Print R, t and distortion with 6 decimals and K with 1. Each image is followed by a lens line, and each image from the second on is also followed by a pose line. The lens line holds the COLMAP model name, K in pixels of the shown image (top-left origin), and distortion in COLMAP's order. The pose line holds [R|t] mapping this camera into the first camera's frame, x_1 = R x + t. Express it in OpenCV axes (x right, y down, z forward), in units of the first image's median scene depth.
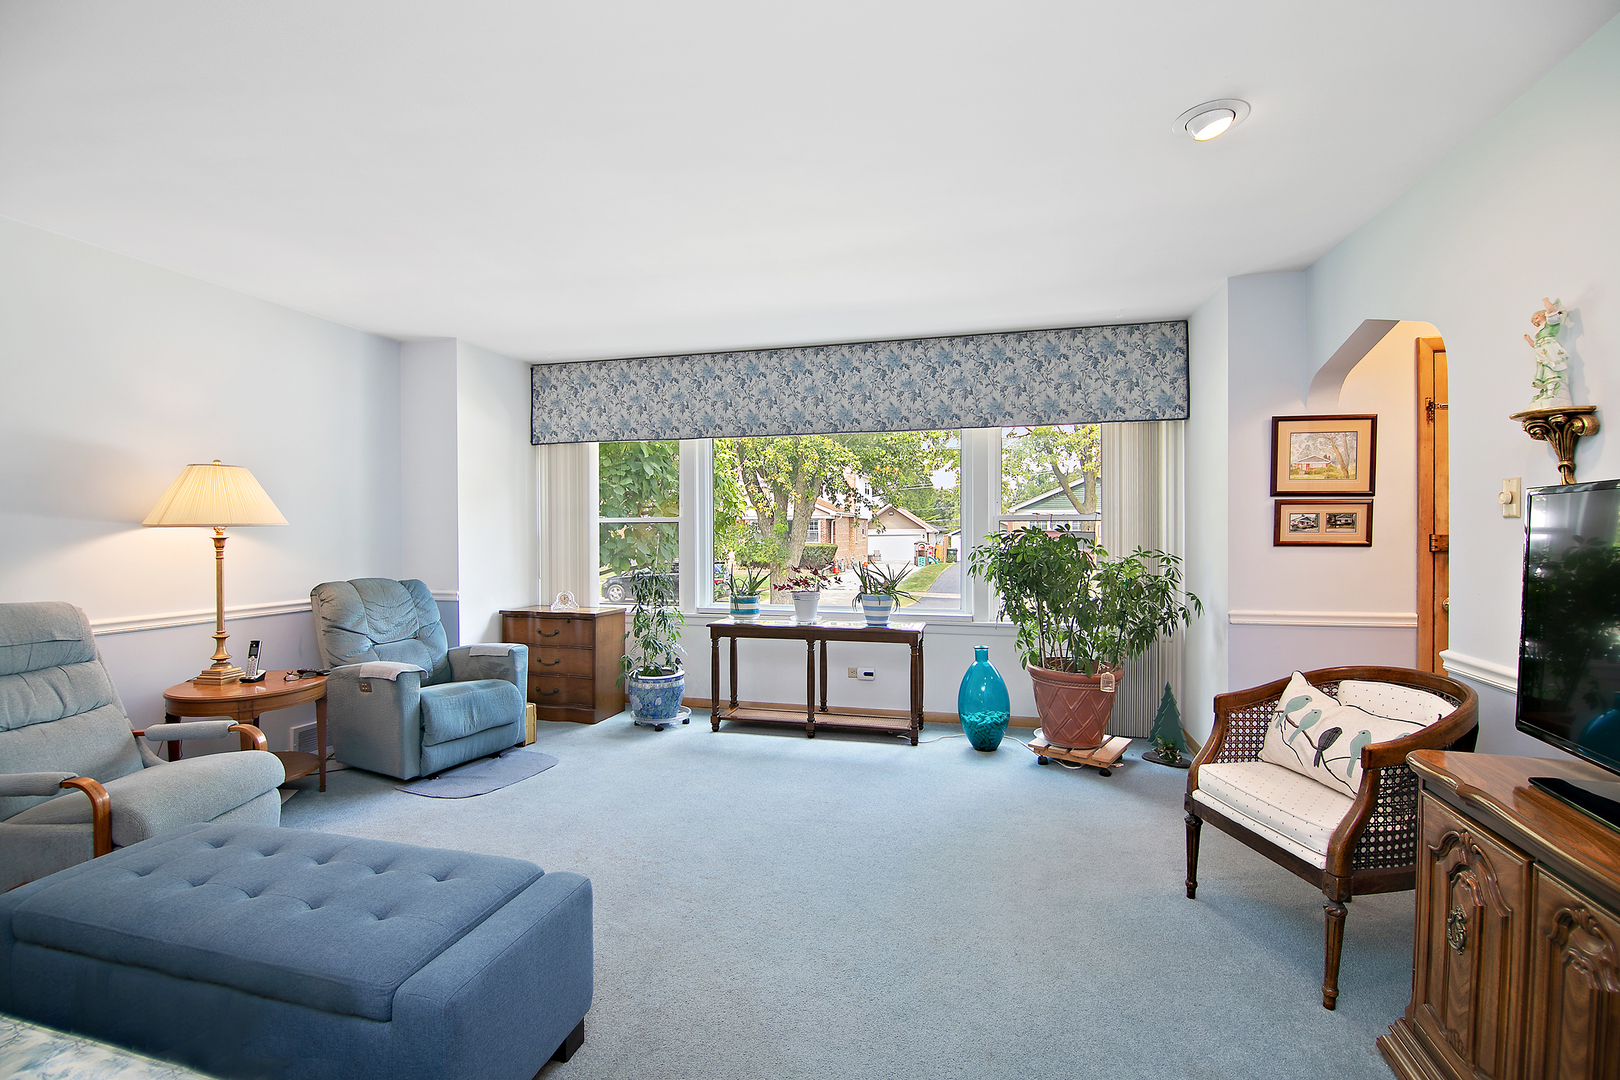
lens RADIAL K [[736.8, 0, 807.7], [0, 736.8, 541.2], [0, 0, 1]] dist [-0.002327, -0.007672]
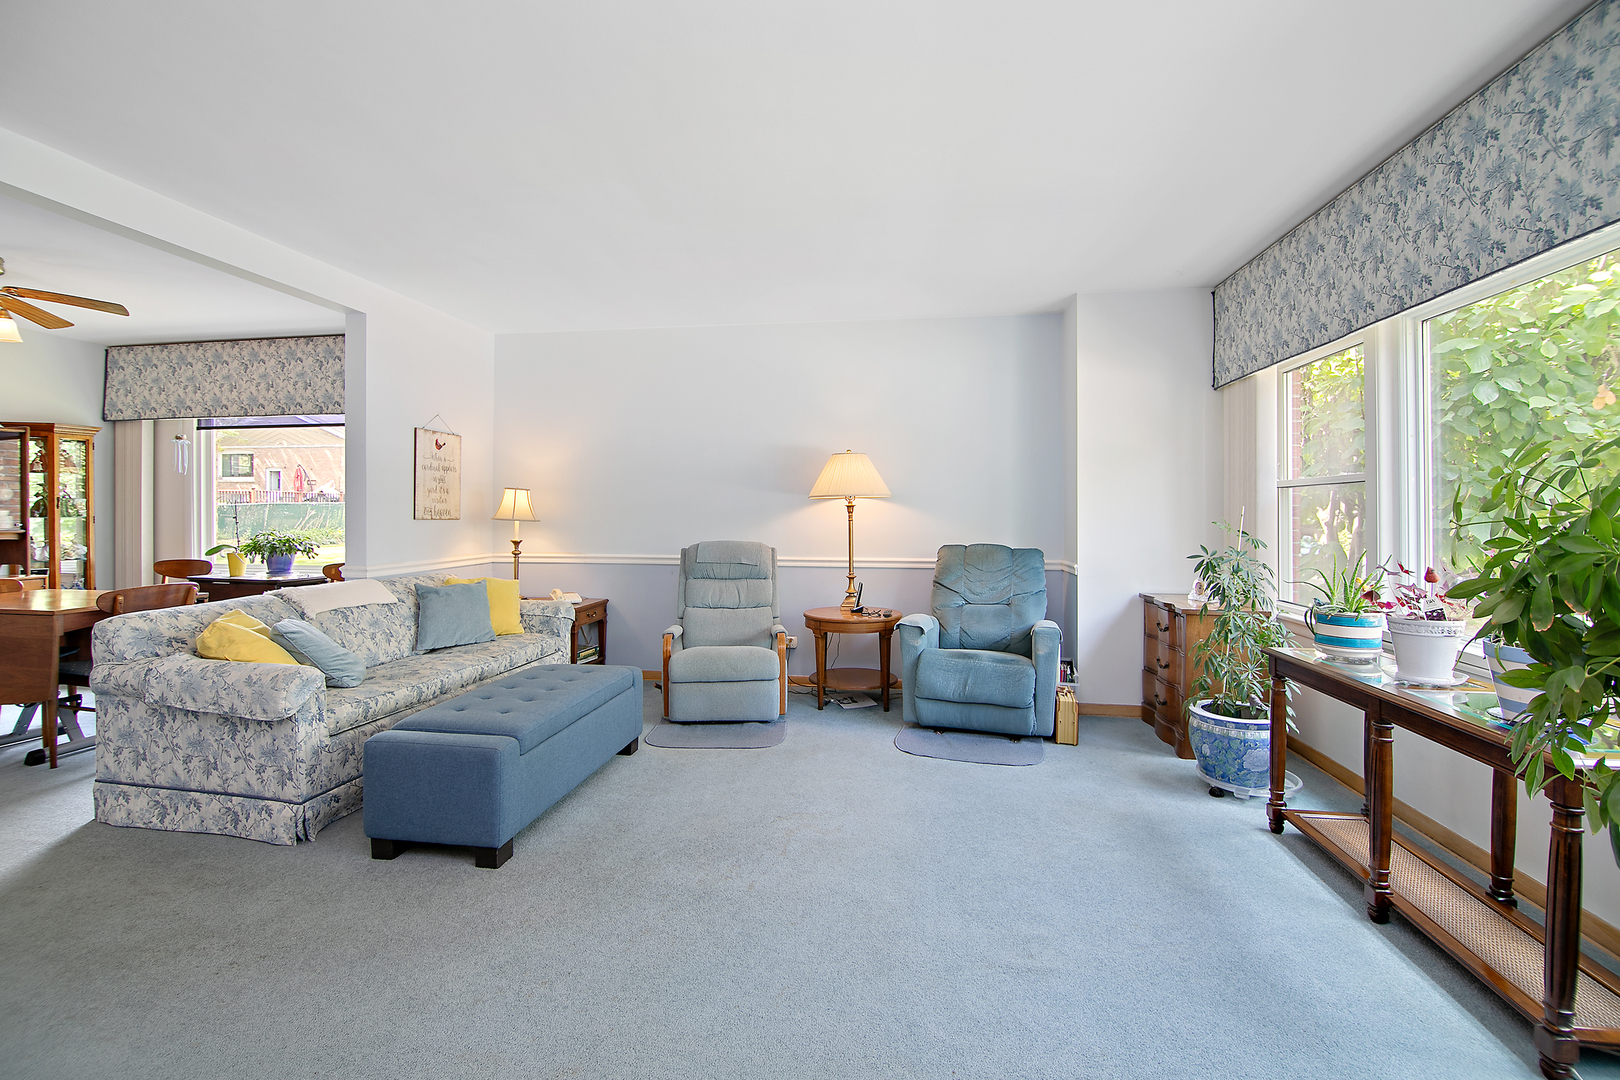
lens RADIAL K [[736.8, 0, 780.3], [0, 736.8, 518.0], [0, 0, 1]] dist [-0.002327, -0.007672]
pose [[0.073381, 0.009871, -0.997255, 0.446367], [-0.012988, 0.999876, 0.008941, 0.006125], [0.997219, 0.012296, 0.073500, 0.580324]]
